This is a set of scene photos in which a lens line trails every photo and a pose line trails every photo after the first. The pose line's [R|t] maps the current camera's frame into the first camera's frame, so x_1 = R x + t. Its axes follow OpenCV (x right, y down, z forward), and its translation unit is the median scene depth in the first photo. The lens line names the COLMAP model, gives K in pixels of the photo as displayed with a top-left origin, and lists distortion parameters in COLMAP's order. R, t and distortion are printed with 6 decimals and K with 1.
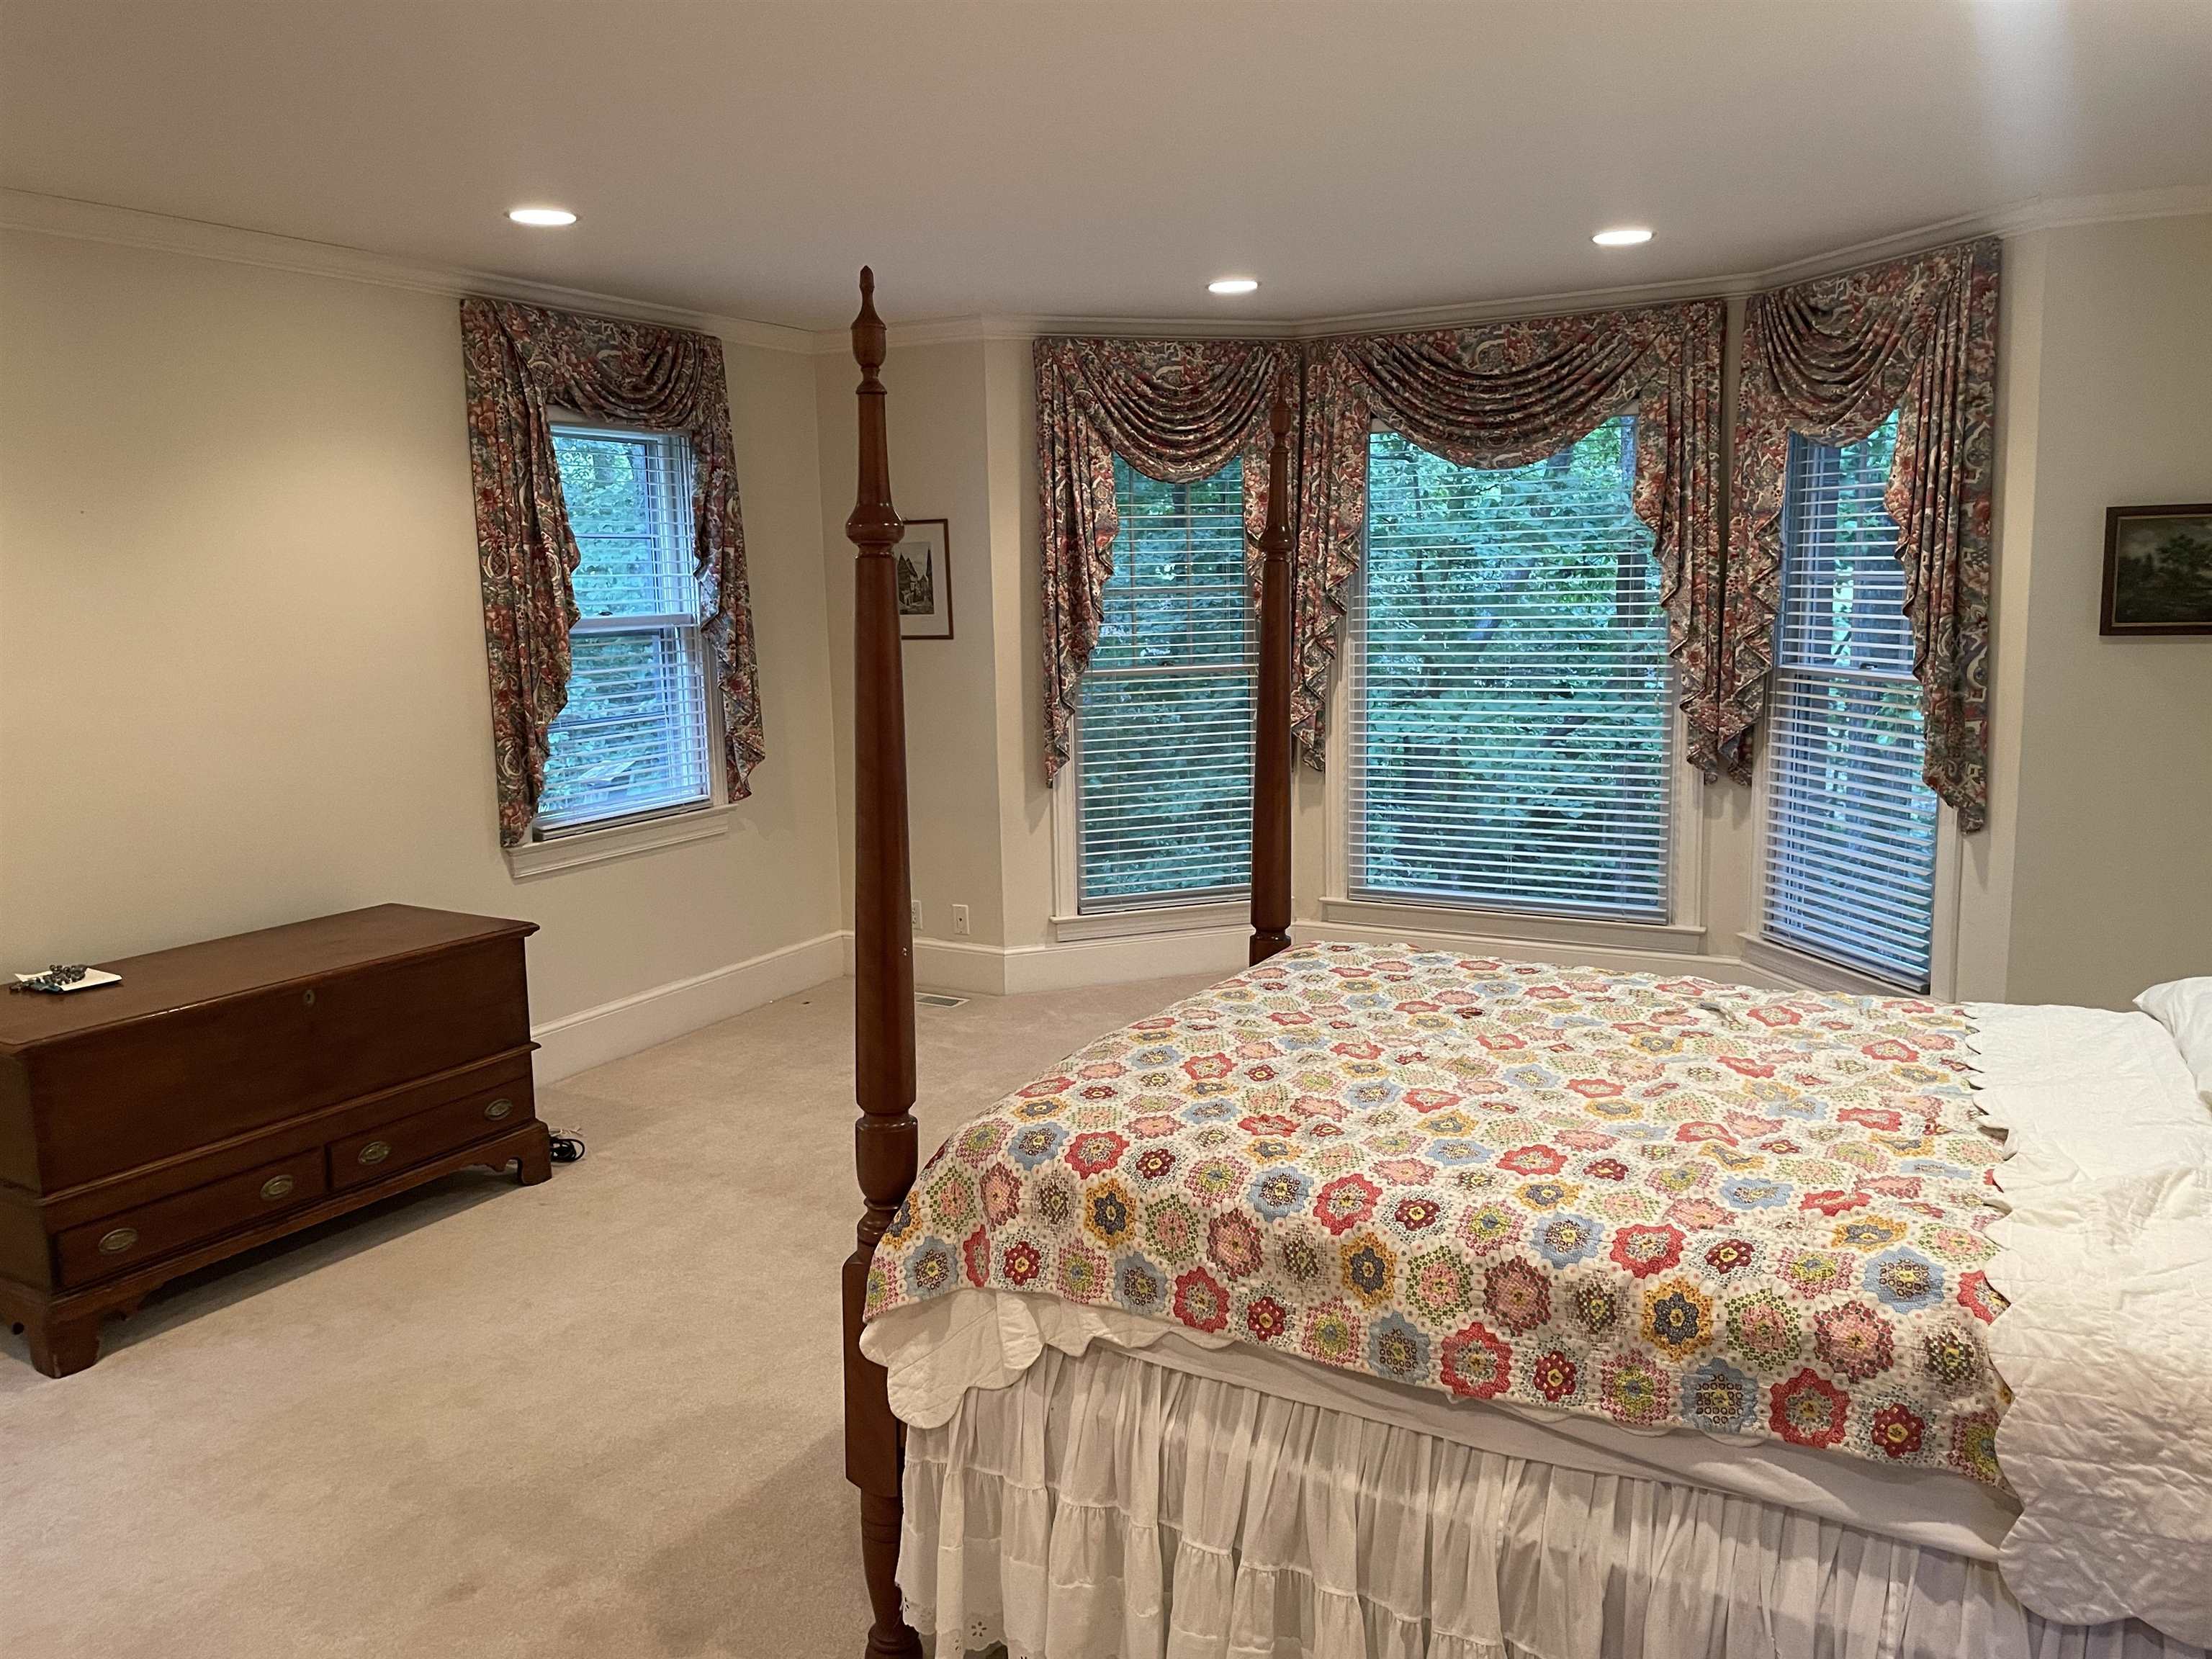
lens RADIAL K [[1679.4, 0, 1114.9], [0, 1679.4, 834.2], [0, 0, 1]] dist [0.090114, -0.125334]
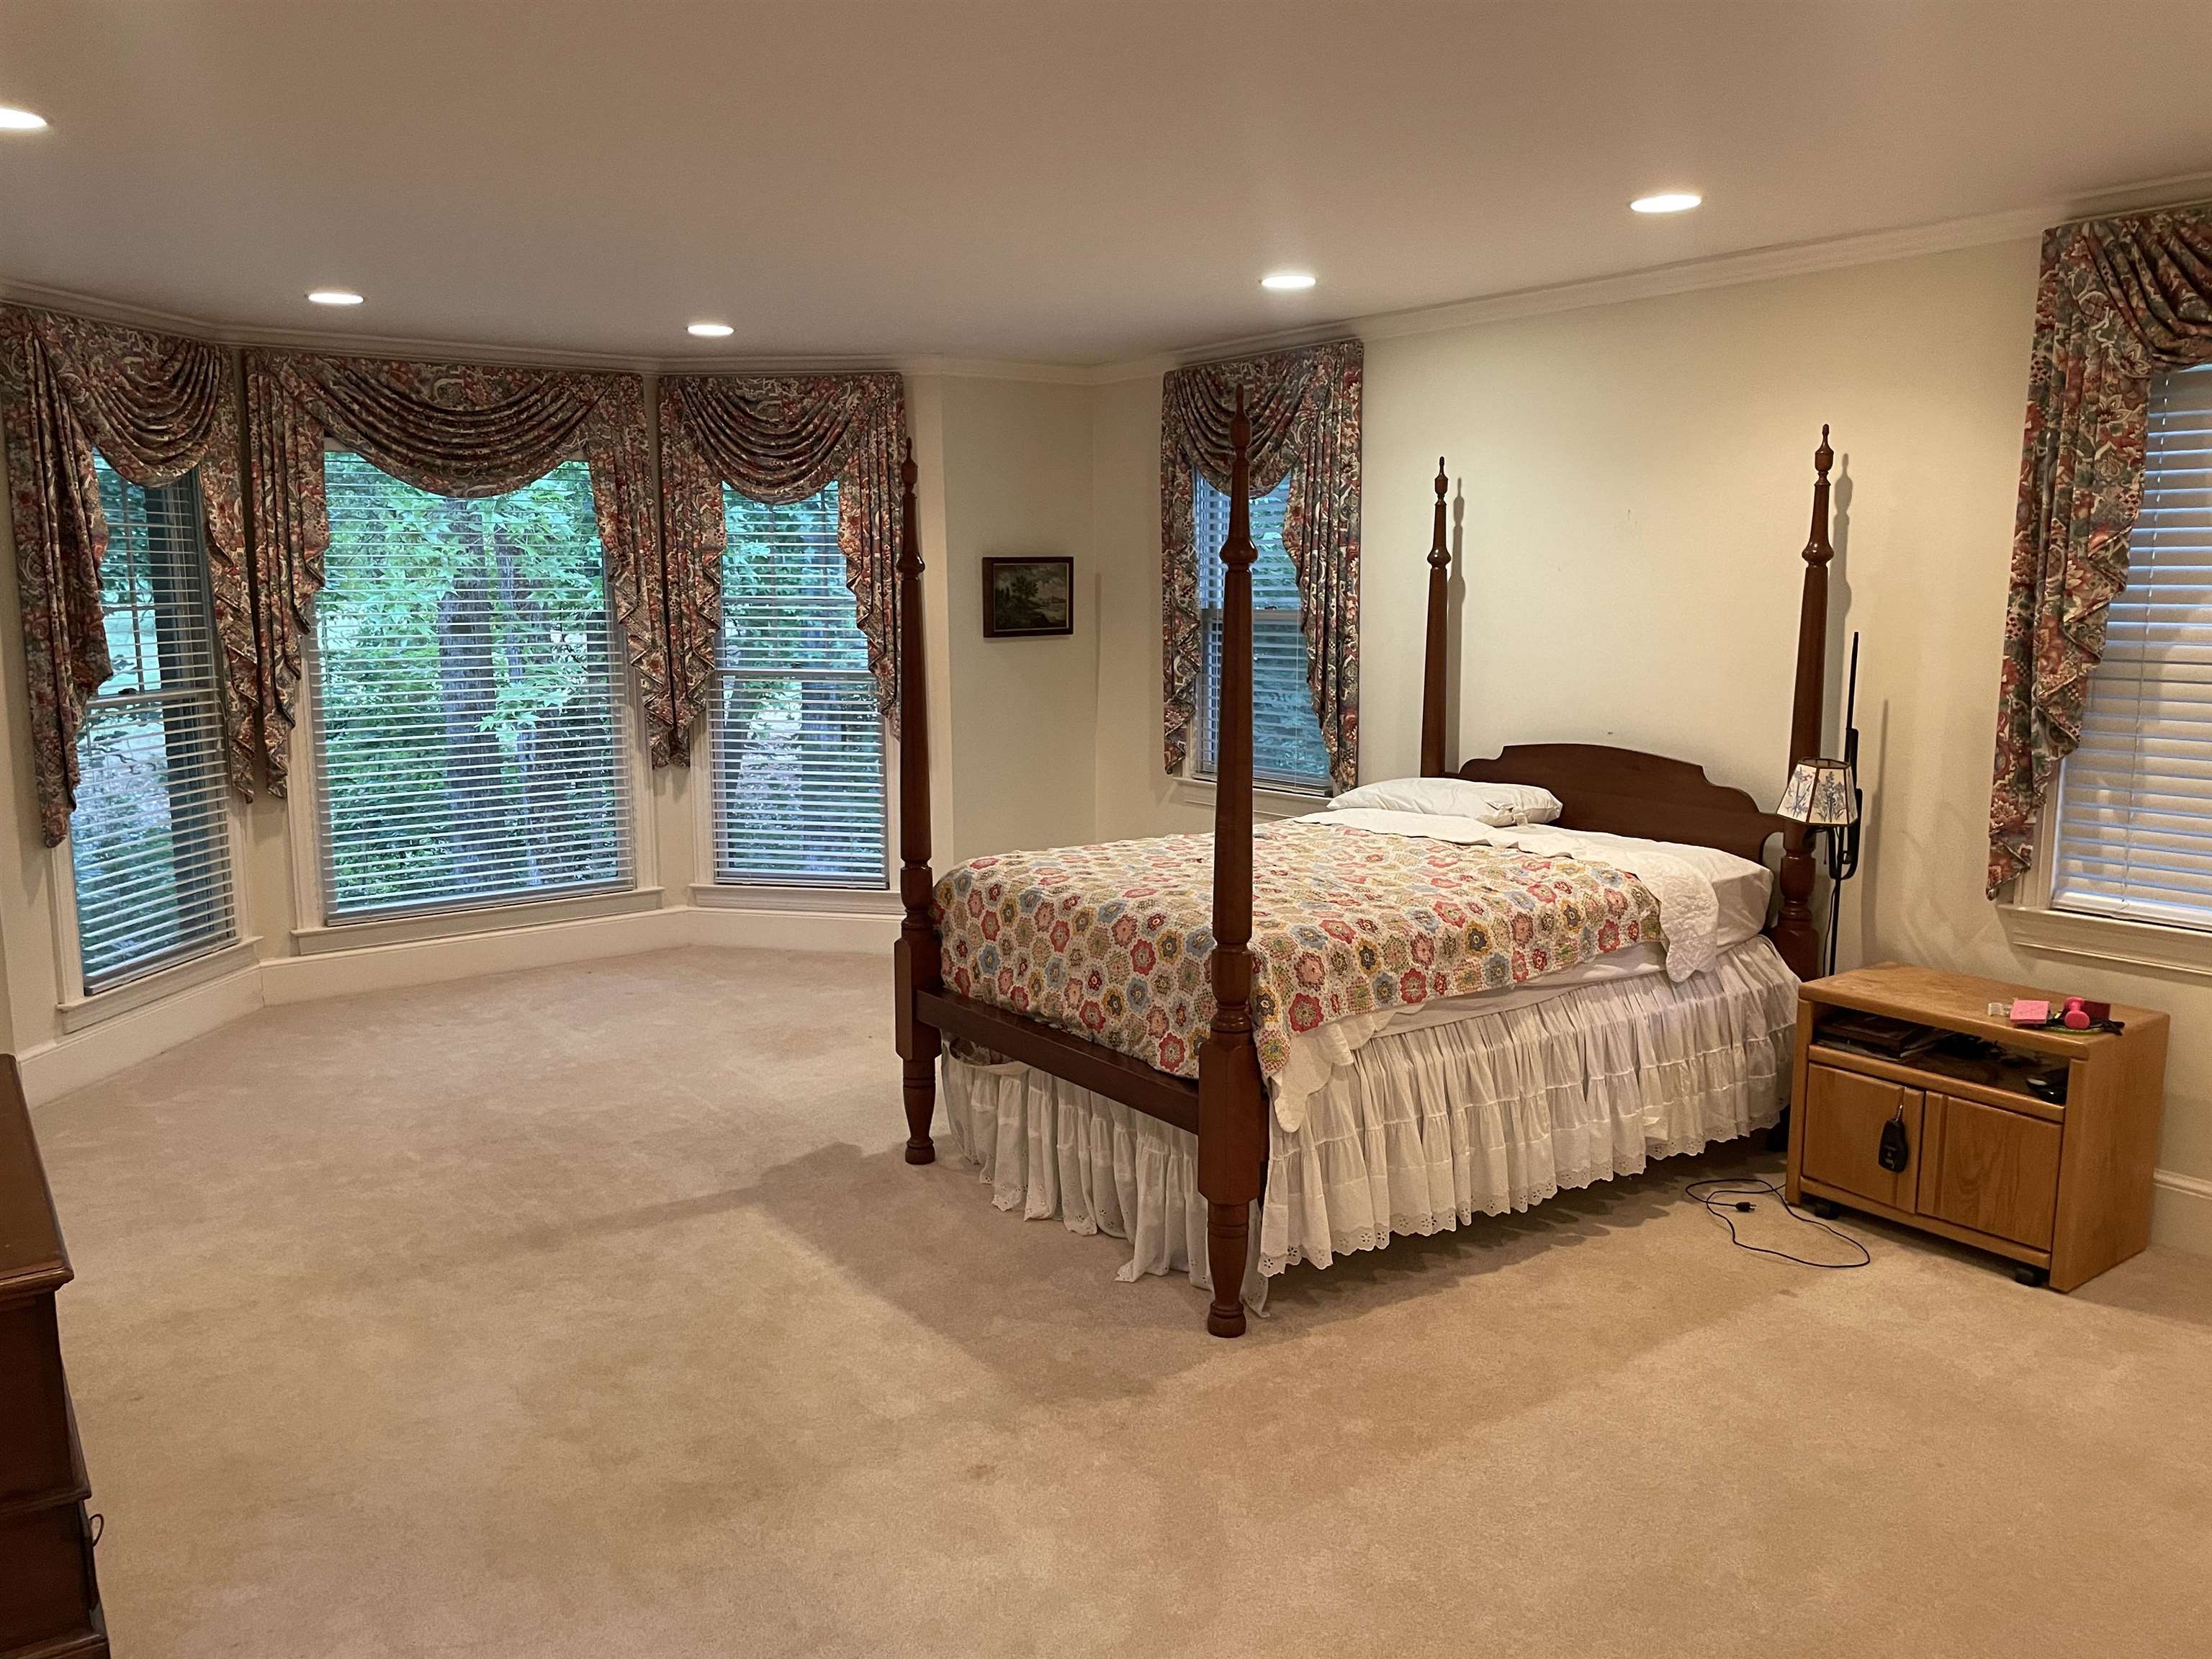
lens RADIAL K [[1679.4, 0, 1114.9], [0, 1679.4, 834.2], [0, 0, 1]] dist [0.090114, -0.125334]
pose [[0.410149, -0.119353, 0.904175, -0.645069], [0.138927, 0.988006, 0.067399, -0.019364], [-0.901375, 0.097971, 0.421811, 0.196106]]
